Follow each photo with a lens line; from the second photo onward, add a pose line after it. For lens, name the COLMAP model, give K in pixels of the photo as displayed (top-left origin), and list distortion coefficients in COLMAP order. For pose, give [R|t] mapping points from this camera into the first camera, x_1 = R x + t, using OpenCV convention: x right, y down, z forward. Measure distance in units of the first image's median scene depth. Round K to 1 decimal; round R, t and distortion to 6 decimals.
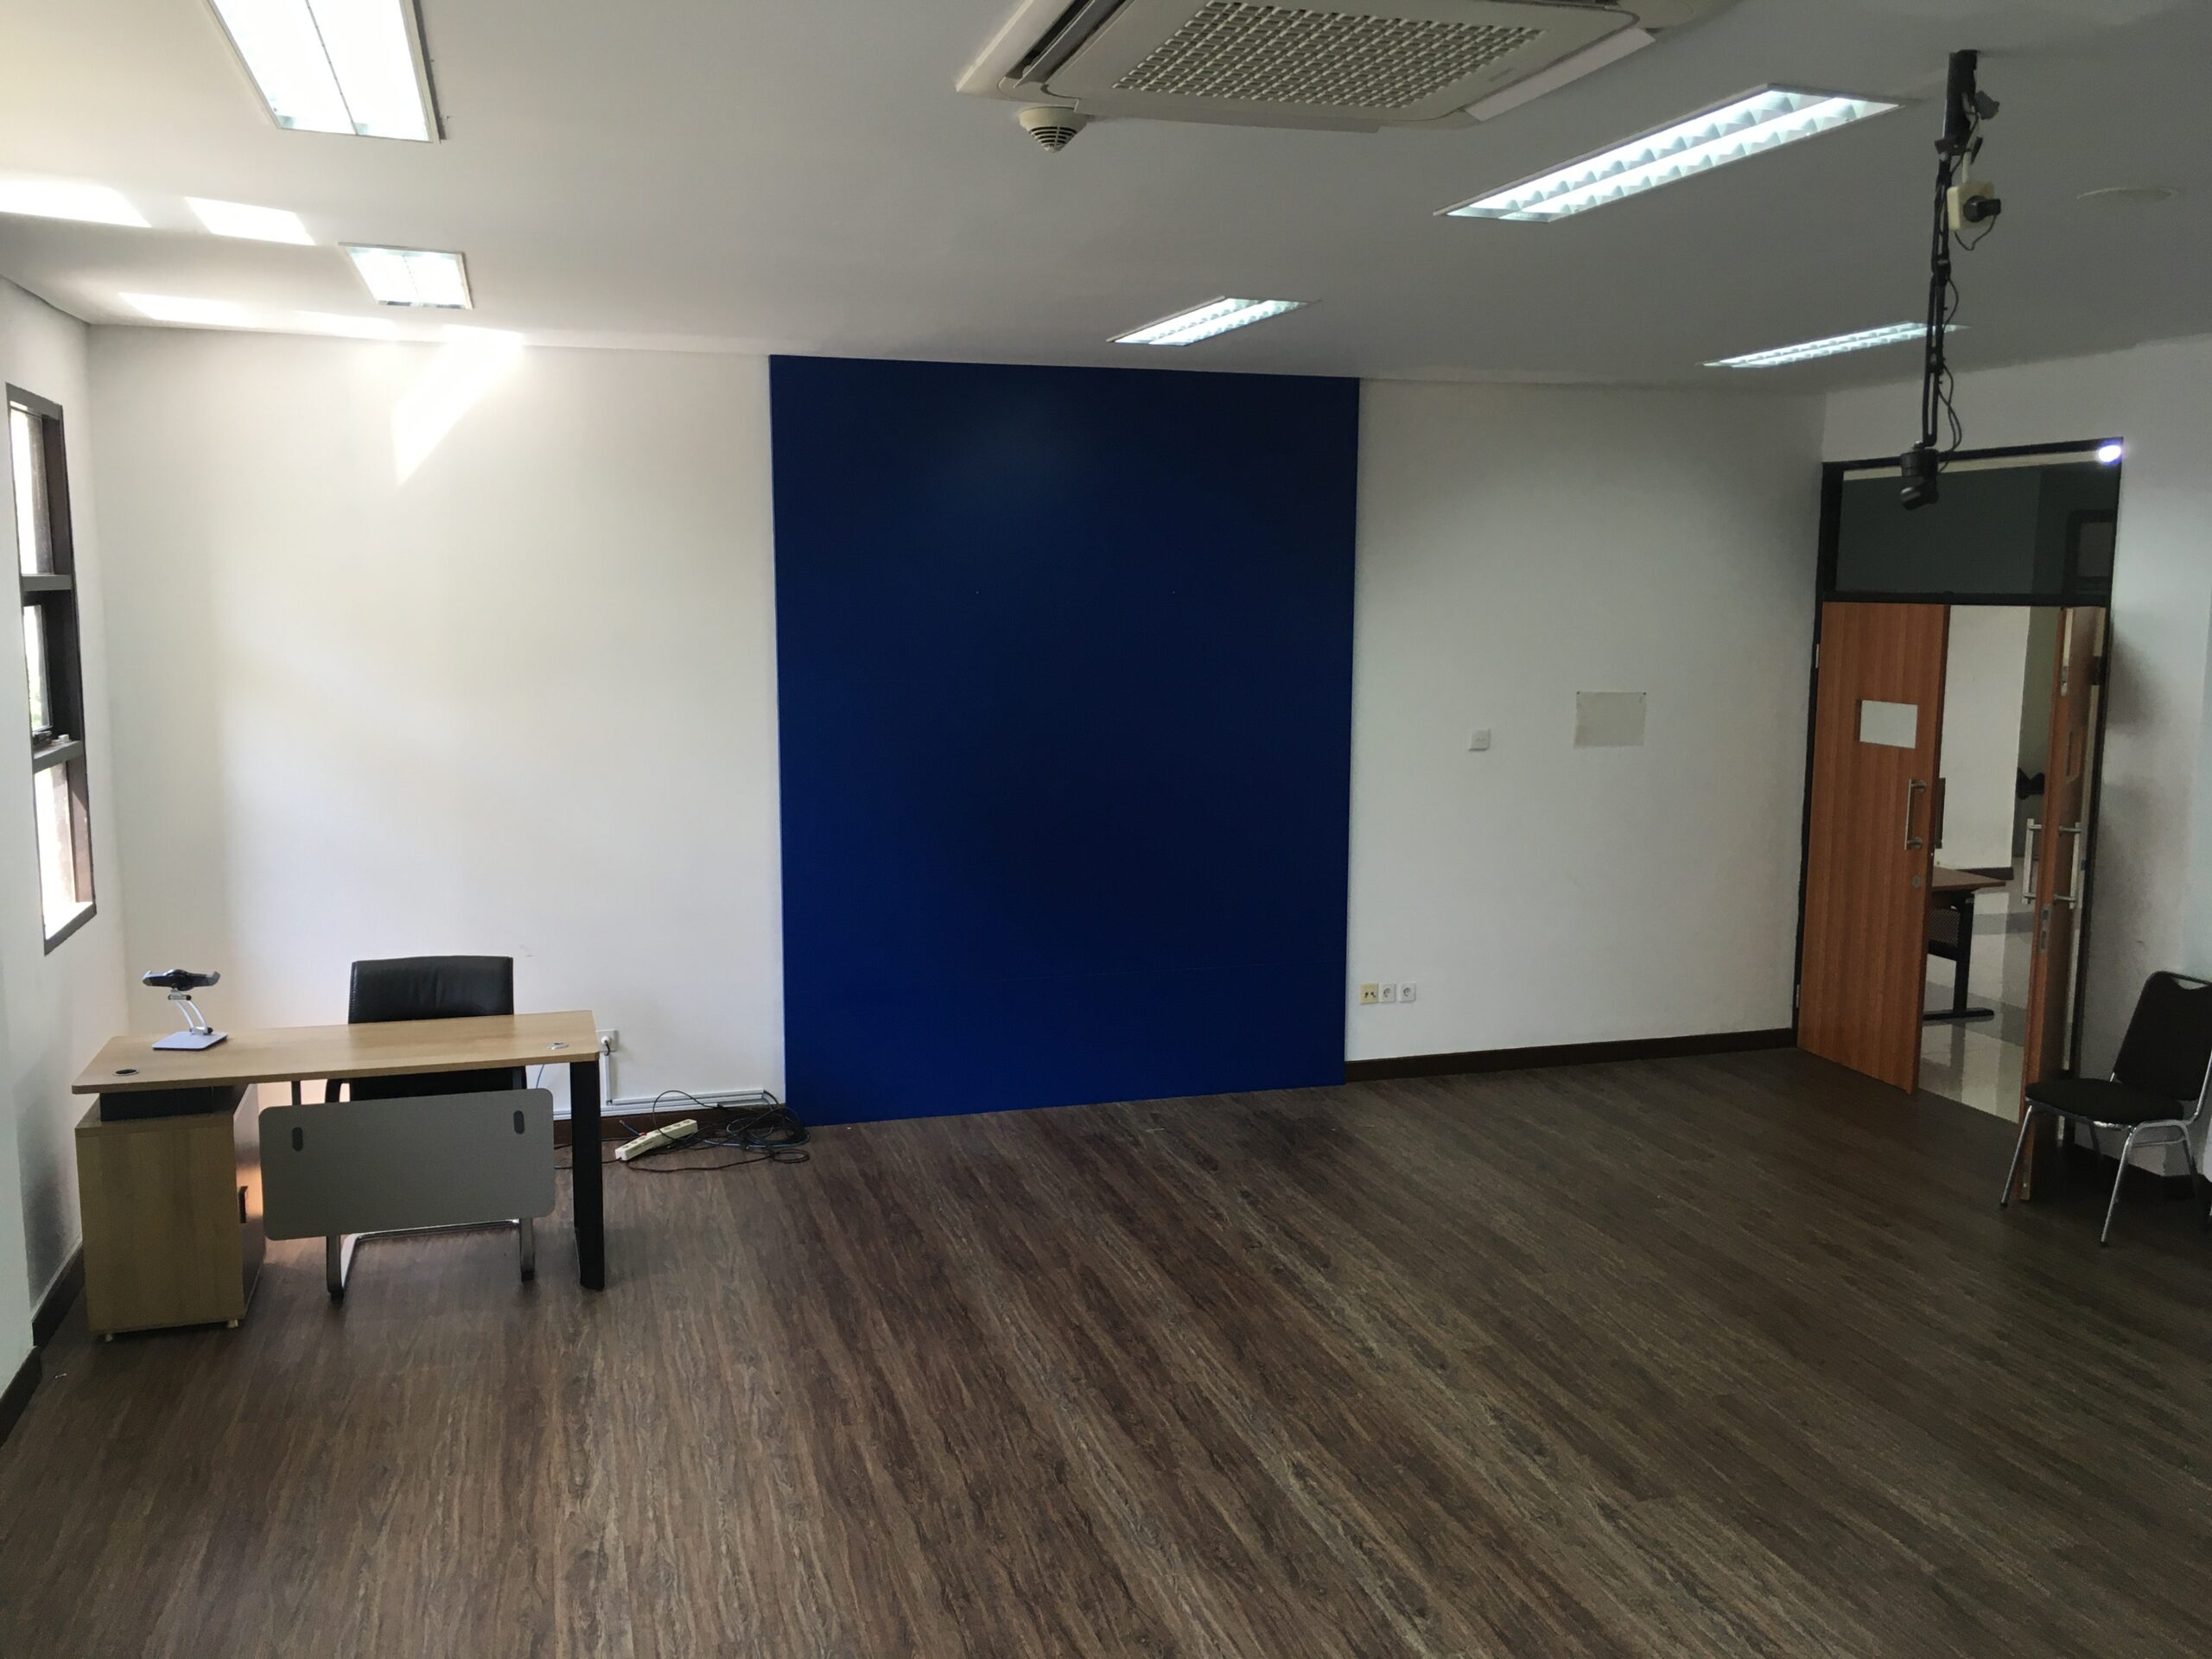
lens RADIAL K [[1877.9, 0, 1112.6], [0, 1877.9, 835.8], [0, 0, 1]] dist [0.085706, -0.132846]
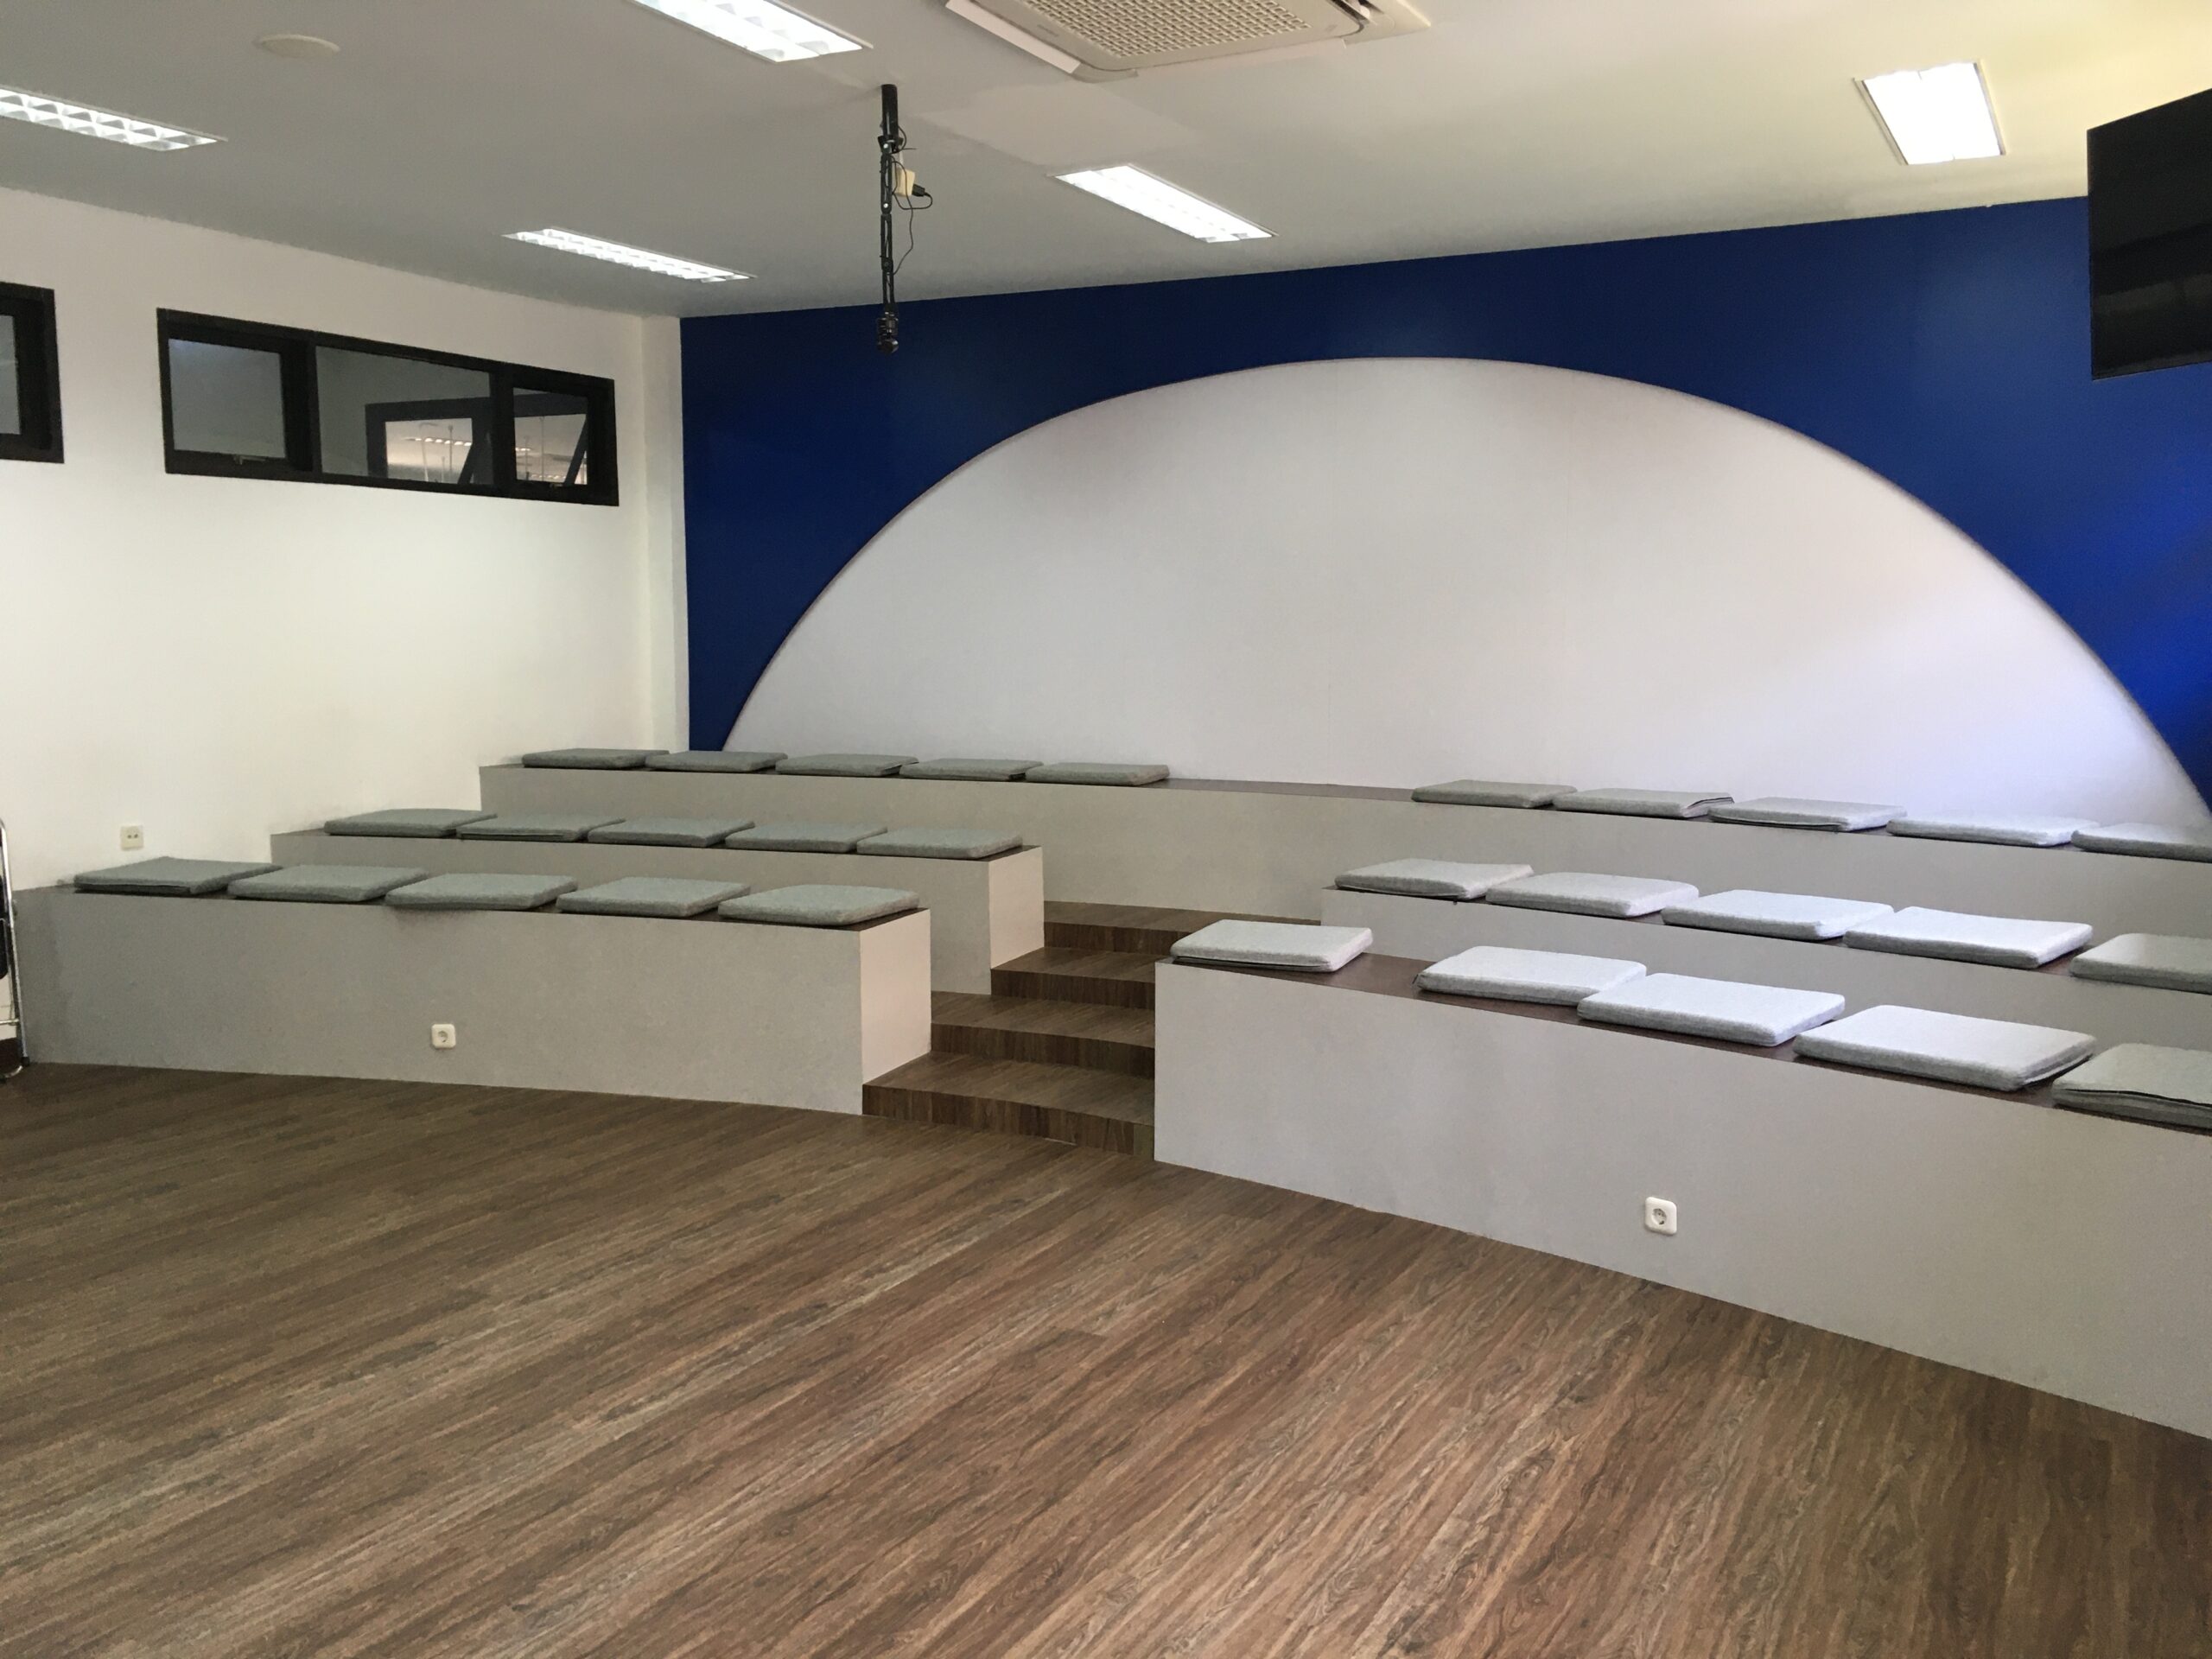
lens RADIAL K [[1877.9, 0, 1112.6], [0, 1877.9, 835.8], [0, 0, 1]] dist [0.085706, -0.132846]
pose [[-0.708853, -0.092008, 0.699330, -0.609343], [0.084193, 0.973331, 0.213397, -0.064260], [-0.700314, 0.210146, -0.682202, 1.377472]]
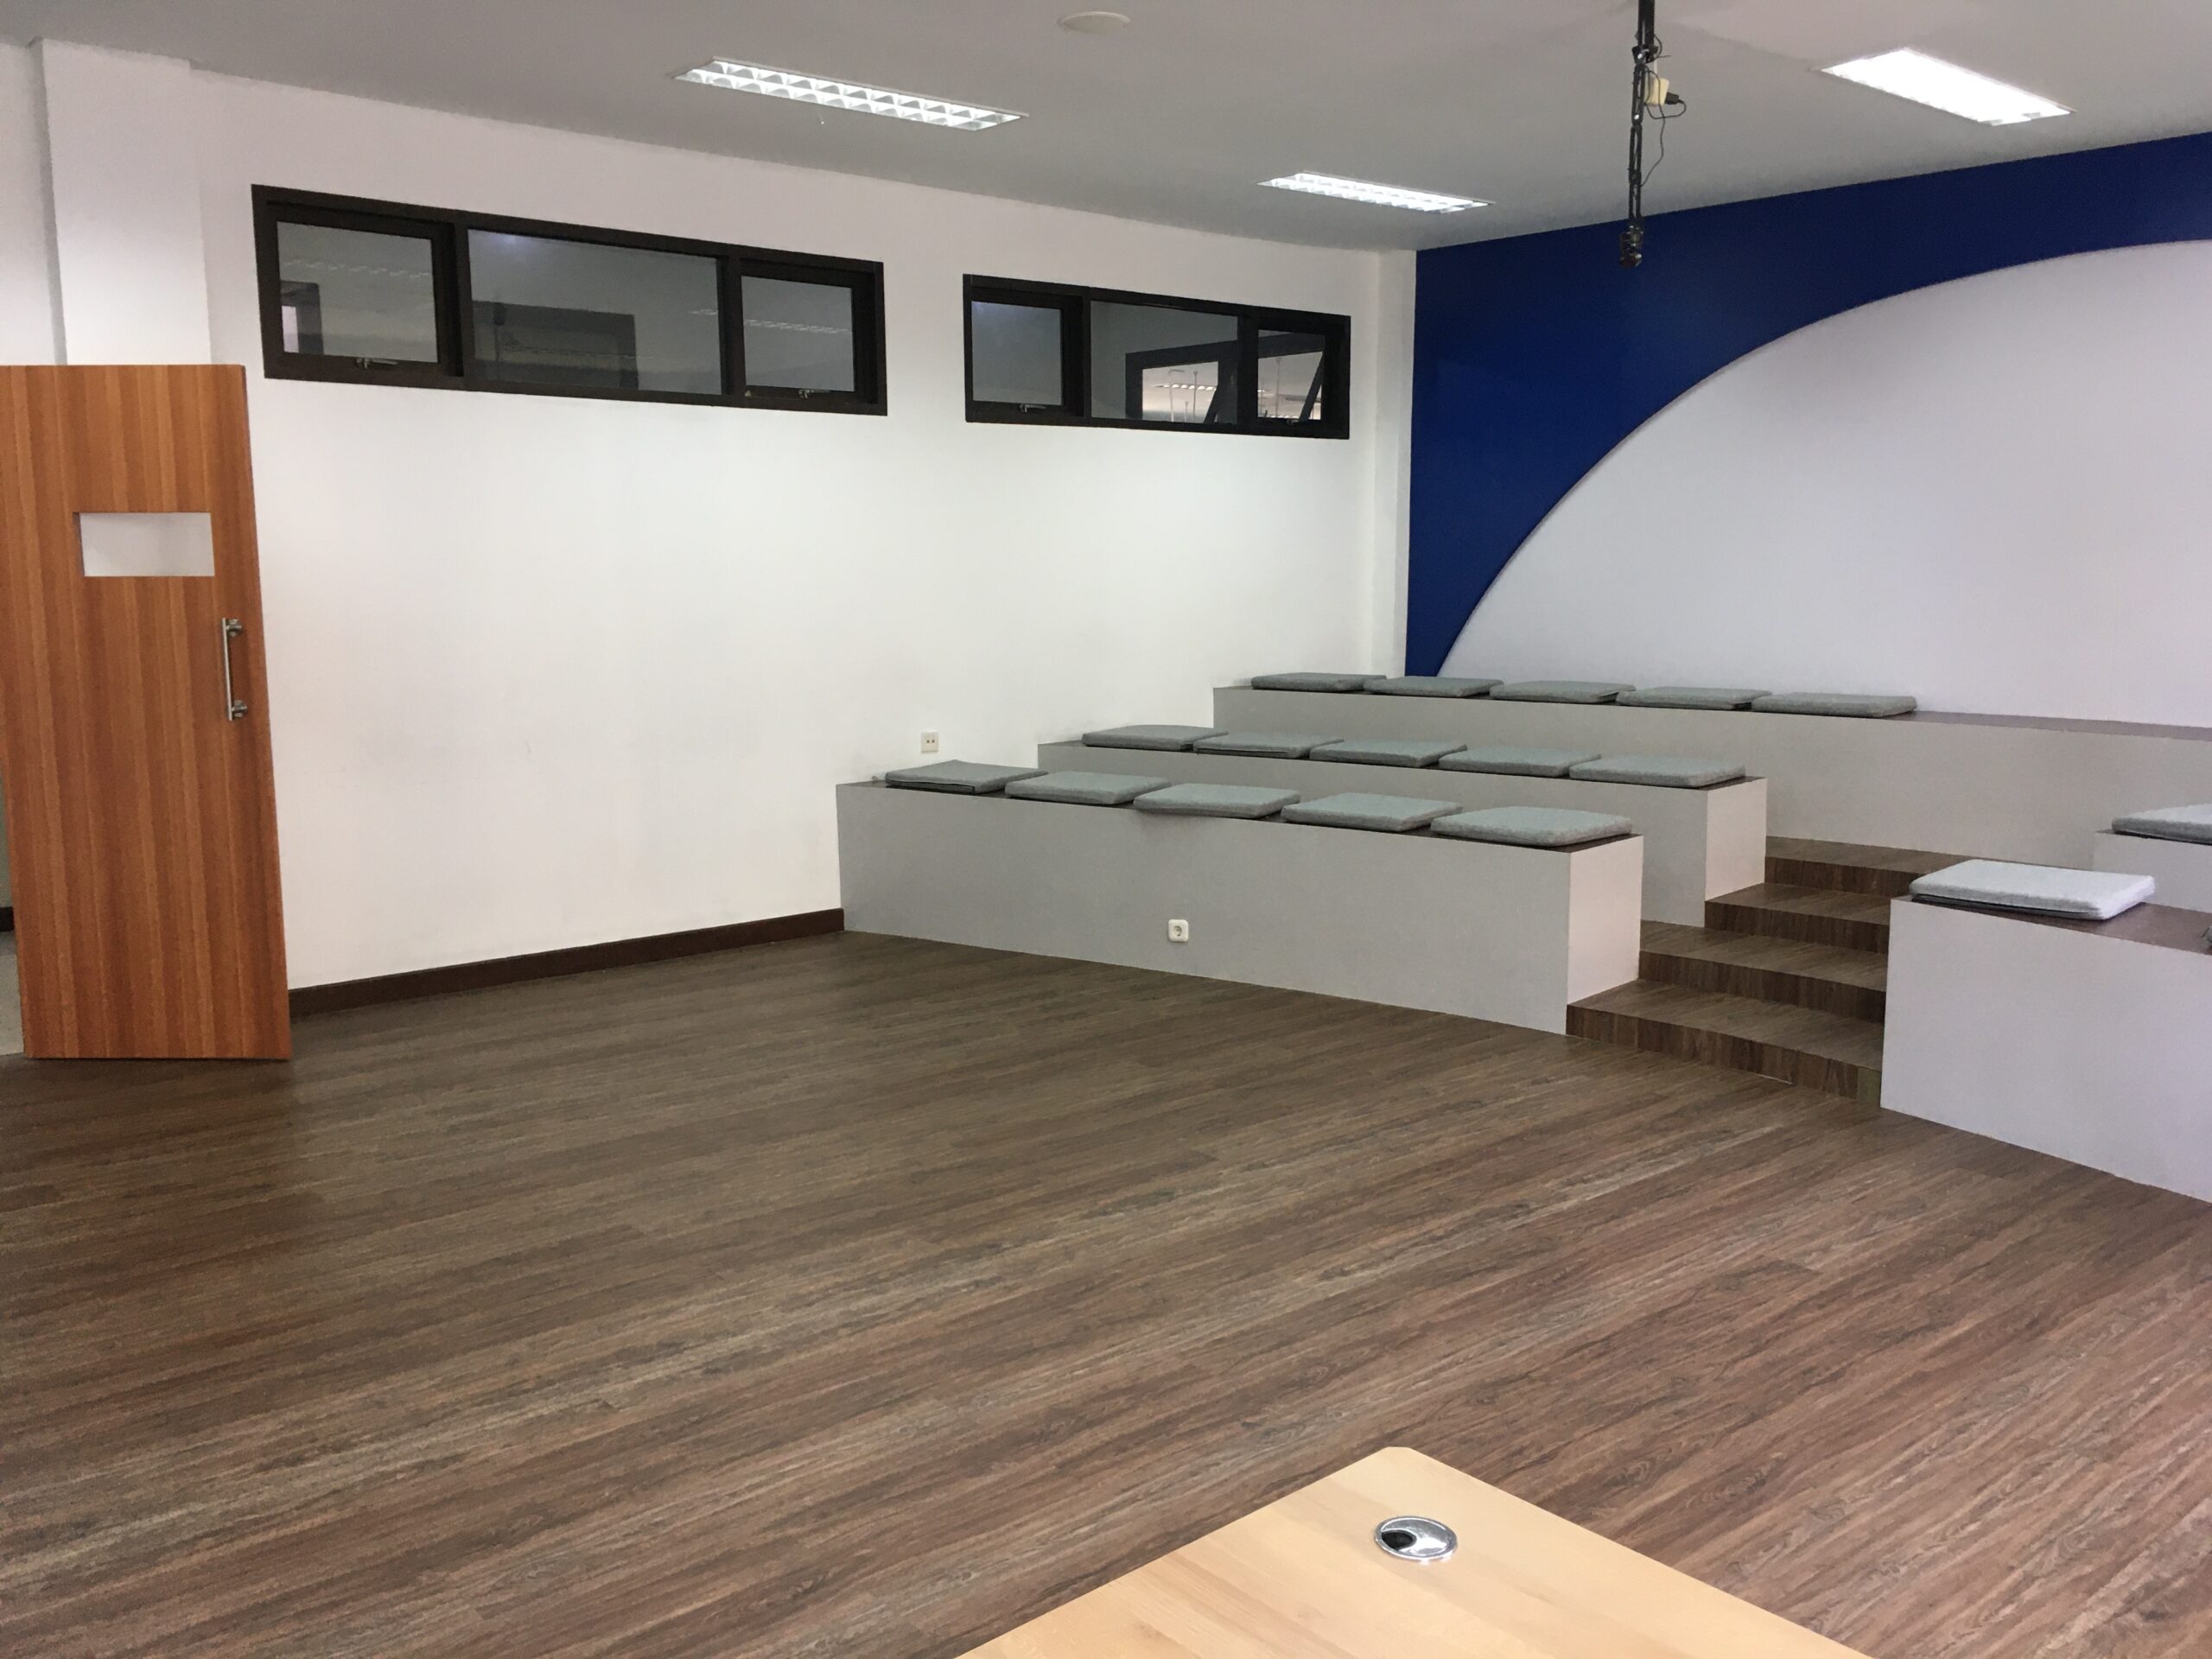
lens RADIAL K [[1877.9, 0, 1112.6], [0, 1877.9, 835.8], [0, 0, 1]] dist [0.085706, -0.132846]
pose [[-0.406706, -0.141518, 0.902532, -0.634010], [0.122135, 0.970637, 0.207235, -0.059363], [-0.905358, 0.194514, -0.377479, 1.407088]]
